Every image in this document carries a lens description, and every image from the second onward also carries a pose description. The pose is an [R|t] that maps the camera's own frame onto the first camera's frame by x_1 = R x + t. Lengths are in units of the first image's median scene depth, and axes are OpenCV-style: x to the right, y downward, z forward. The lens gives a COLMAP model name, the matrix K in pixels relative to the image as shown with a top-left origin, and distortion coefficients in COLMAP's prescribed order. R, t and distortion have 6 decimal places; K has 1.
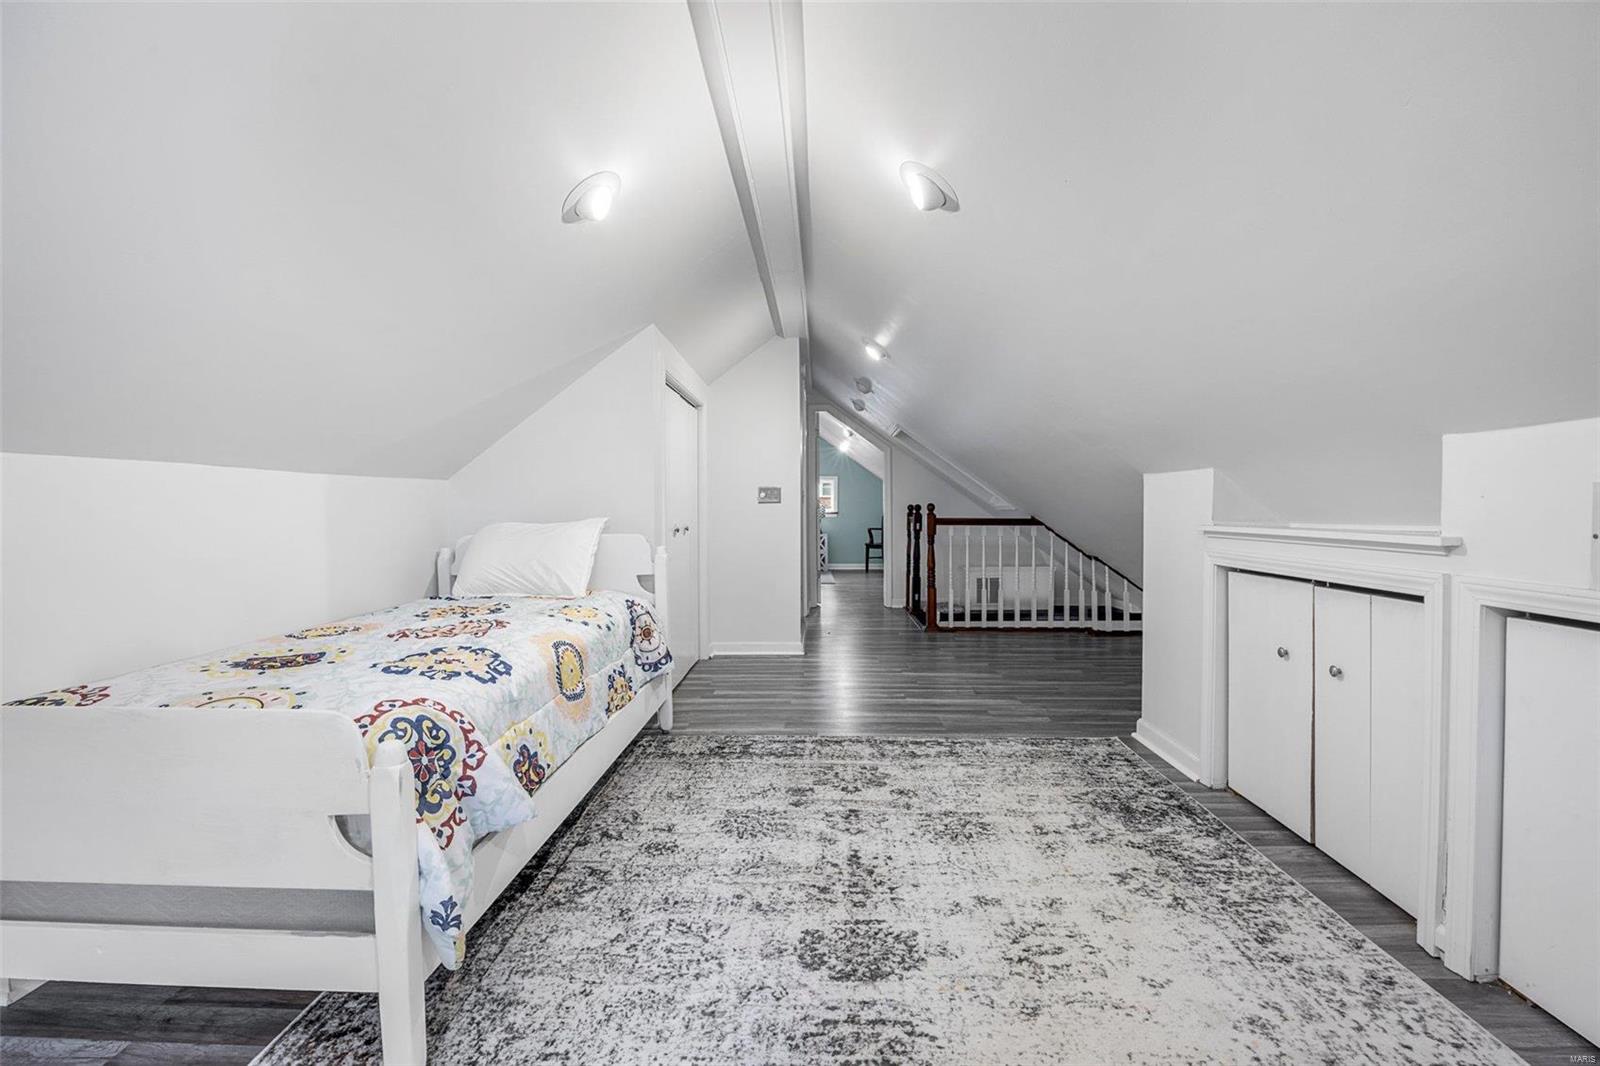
lens RADIAL K [[703.2, 0, 800.0], [0, 703.2, 533.0], [0, 0, 1]] dist [-0.020323, -0.000020]
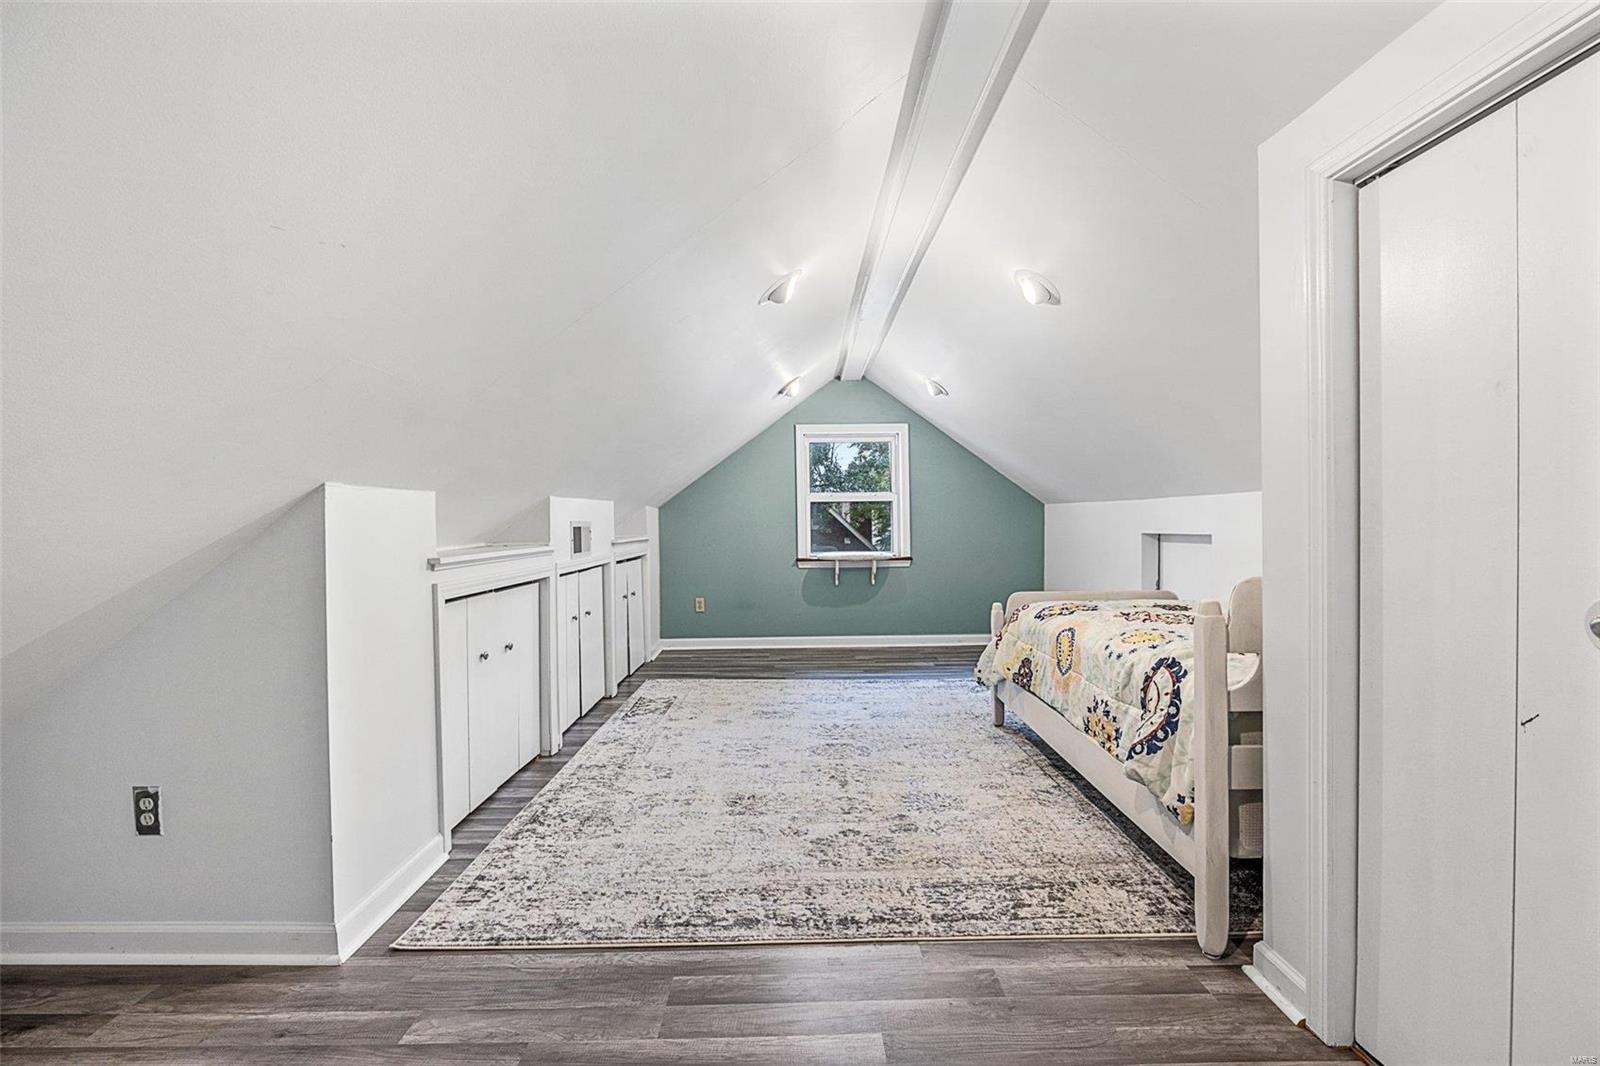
lens RADIAL K [[703.2, 0, 800.0], [0, 703.2, 533.0], [0, 0, 1]] dist [-0.020323, -0.000020]
pose [[-0.999168, 0.019214, -0.035966, 0.167499], [0.017139, 0.998219, 0.057139, -0.086145], [0.037000, 0.056475, -0.997718, 1.931645]]
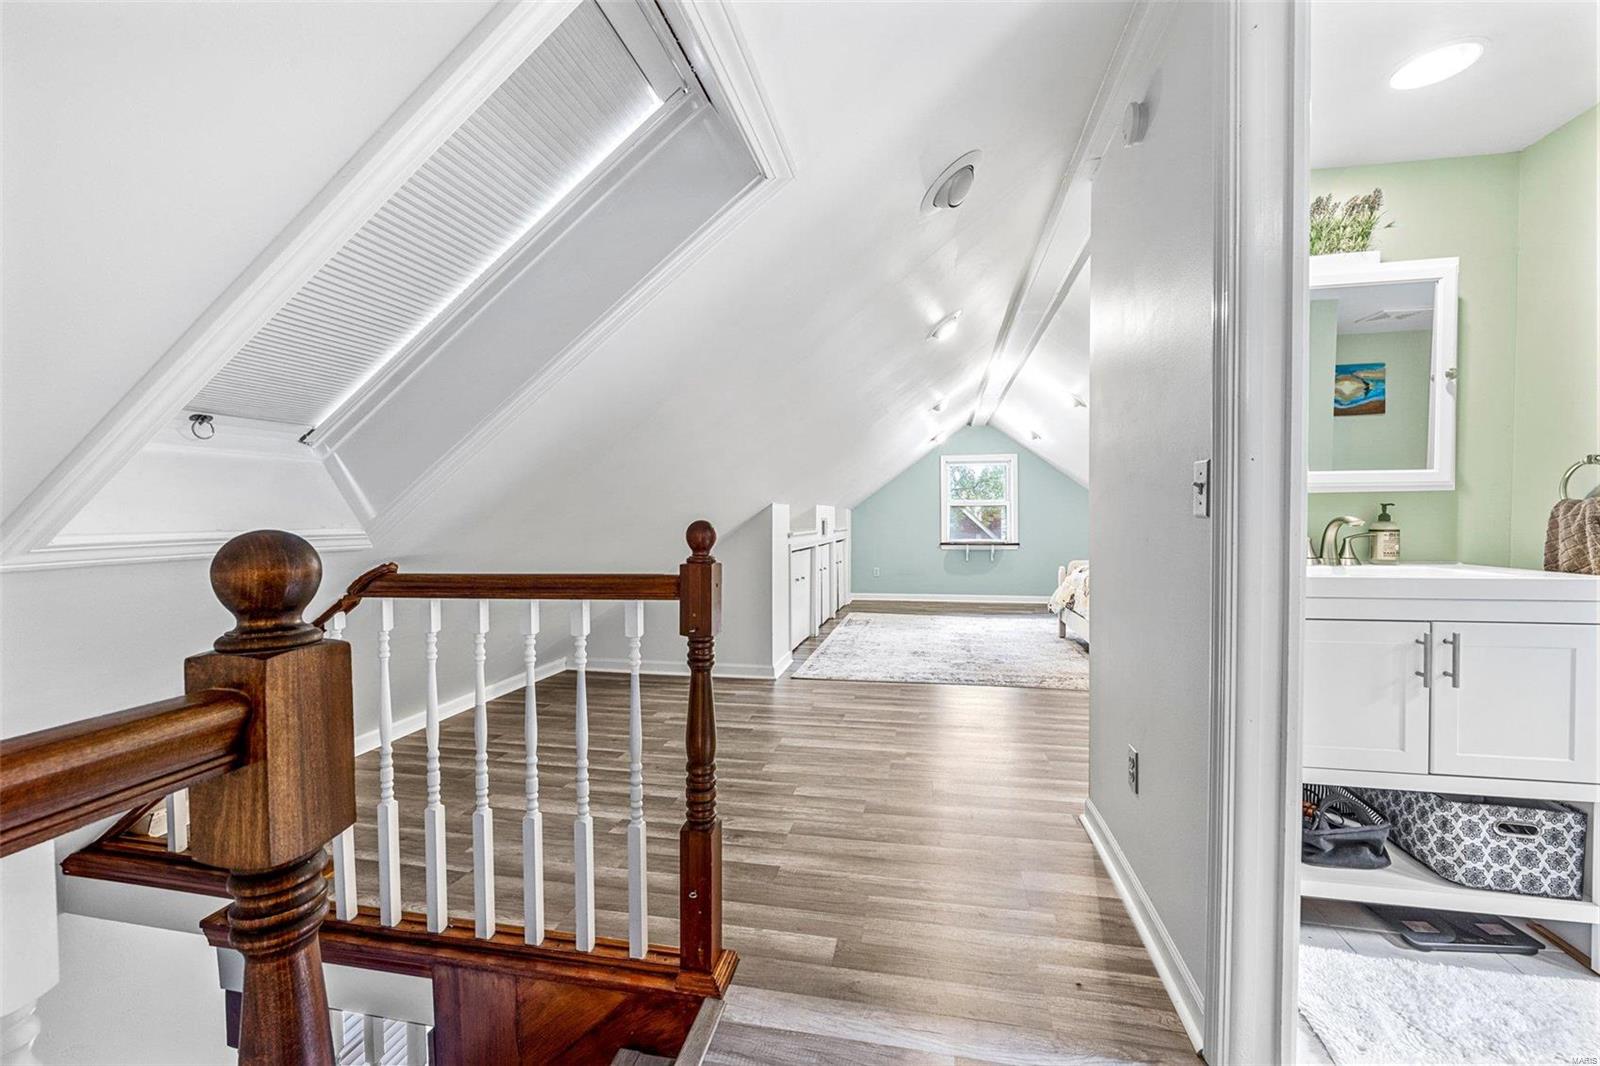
lens RADIAL K [[635.9, 0, 799.4], [0, 635.9, 531.2], [0, 0, 1]] dist [-0.003823, -0.000330]
pose [[-0.984819, 0.009450, 0.173326, 0.237990], [0.019447, 0.998237, 0.056070, -0.121813], [-0.172491, 0.058589, -0.983267, 2.864002]]
